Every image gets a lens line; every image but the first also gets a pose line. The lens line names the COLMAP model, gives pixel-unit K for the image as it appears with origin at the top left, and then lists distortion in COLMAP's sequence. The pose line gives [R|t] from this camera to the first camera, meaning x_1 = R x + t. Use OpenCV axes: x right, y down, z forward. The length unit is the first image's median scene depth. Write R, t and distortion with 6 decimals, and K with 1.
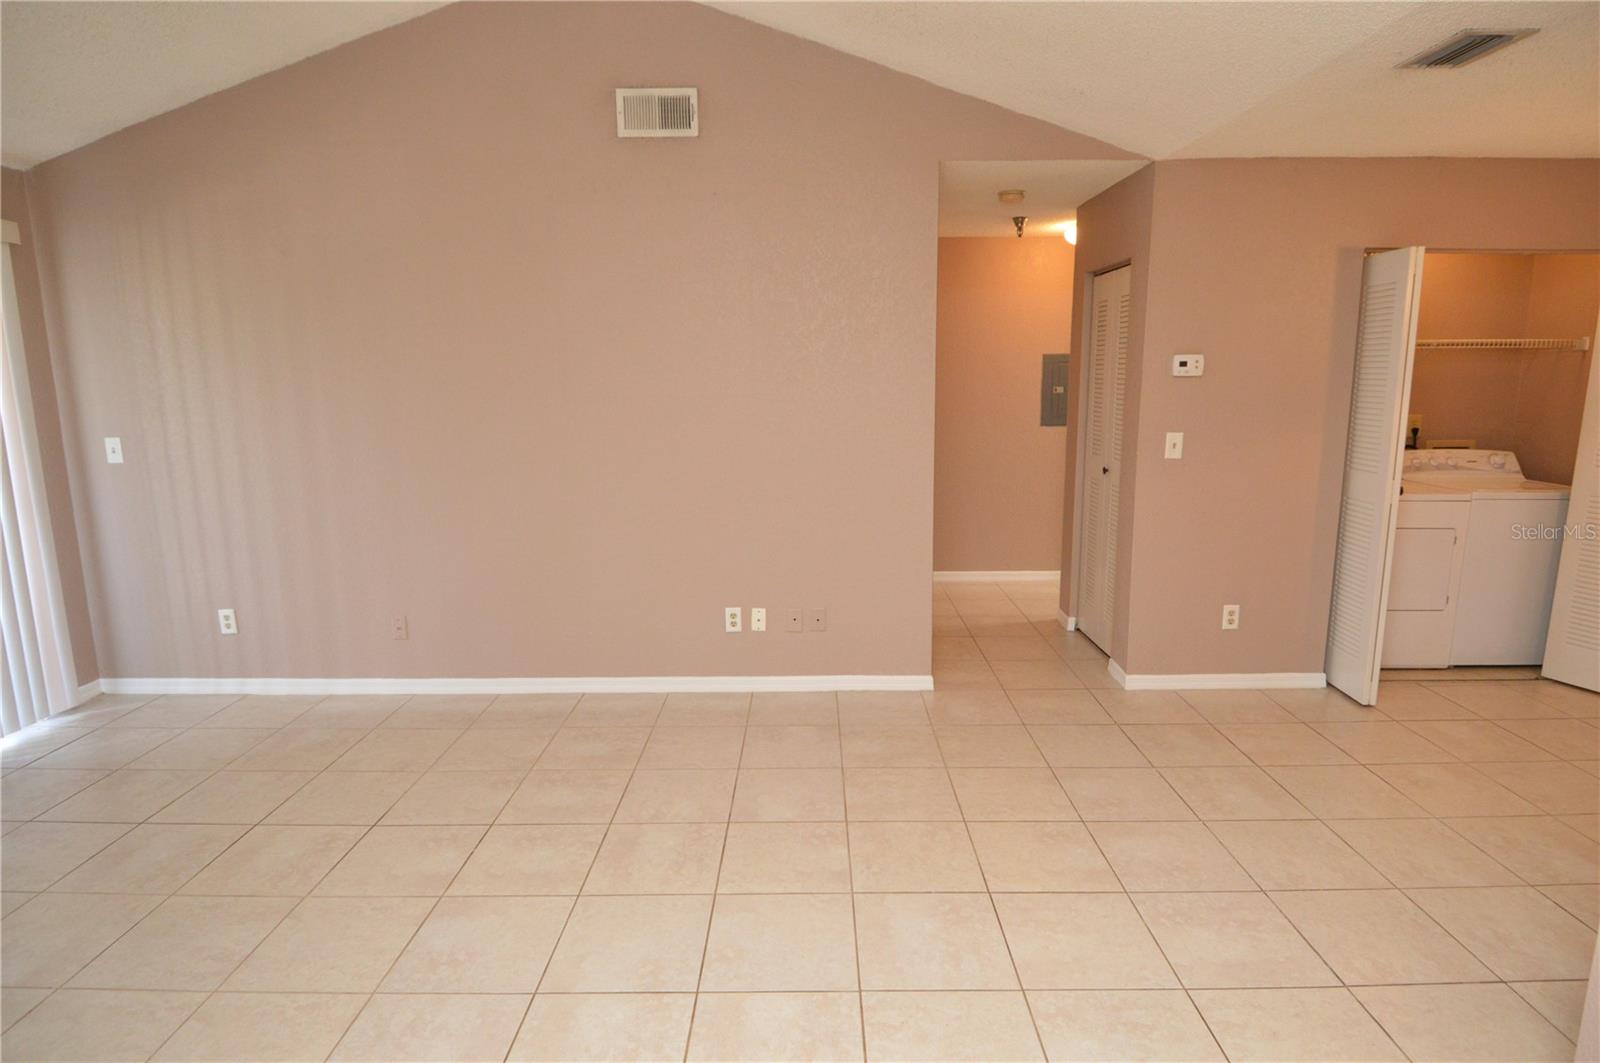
lens RADIAL K [[851.6, 0, 810.1], [0, 851.6, 524.6], [0, 0, 1]] dist [0.031243, -0.038216]
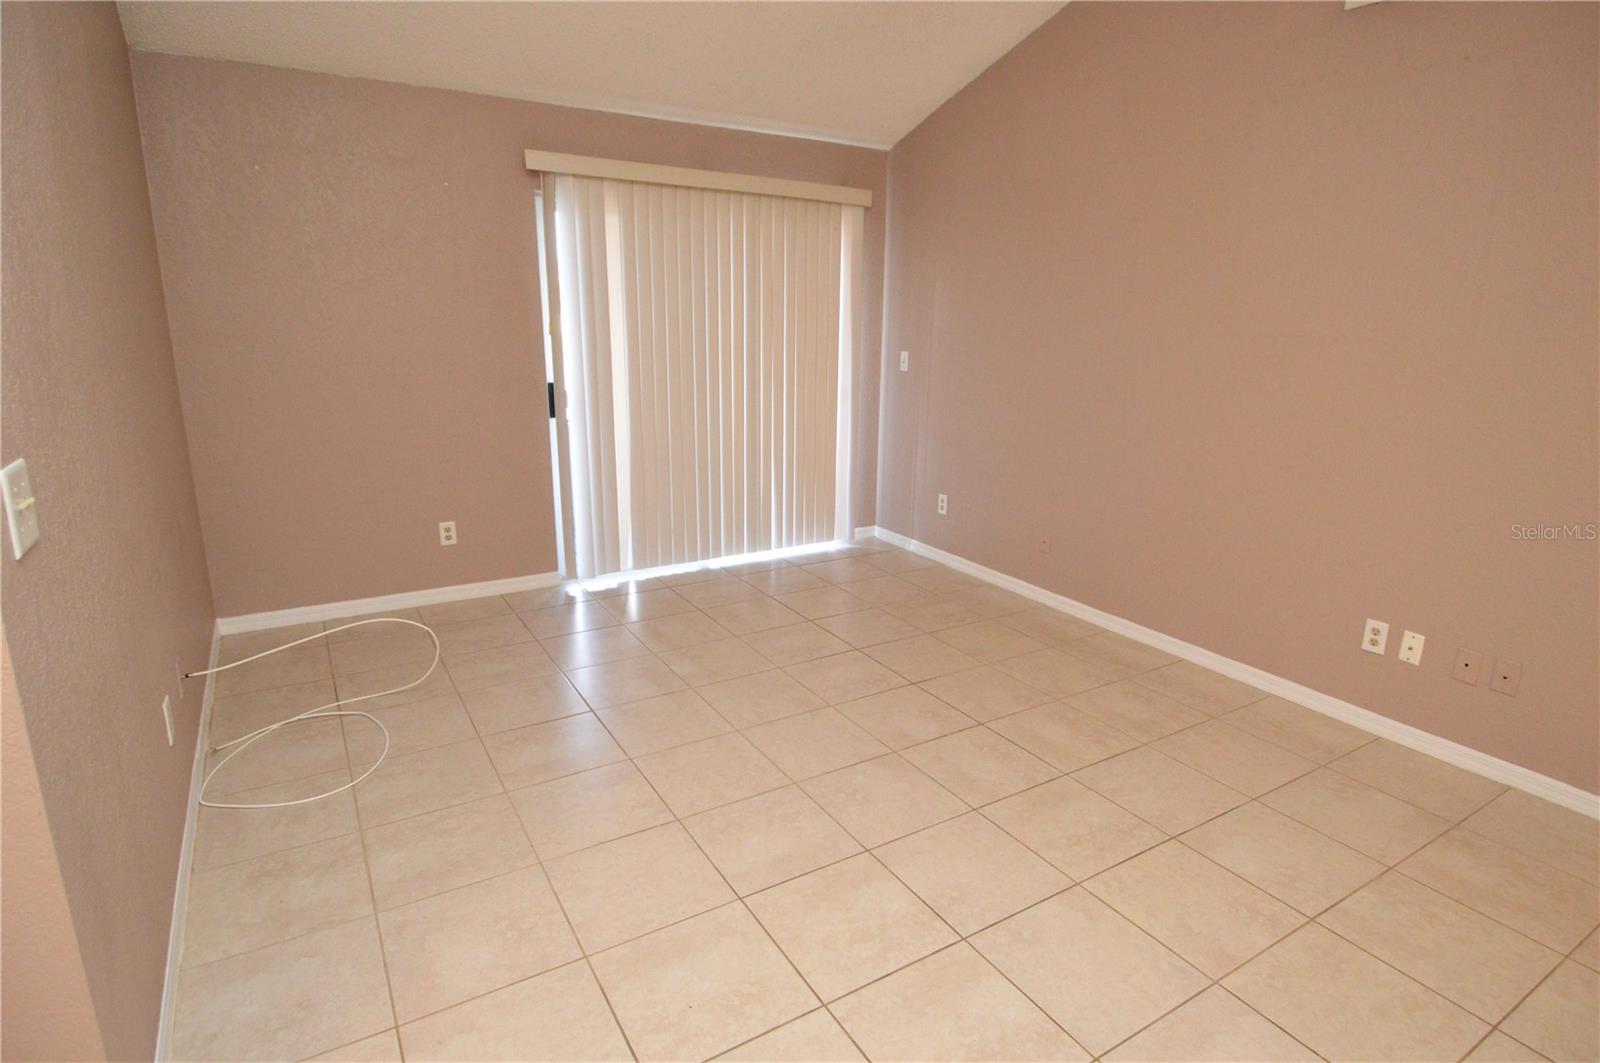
lens RADIAL K [[851.6, 0, 810.1], [0, 851.6, 524.6], [0, 0, 1]] dist [0.031243, -0.038216]
pose [[0.526649, 0.223085, -0.820289, 0.301432], [-0.168239, 0.973218, 0.156661, -0.025373], [0.833269, 0.055499, 0.550076, 0.182148]]
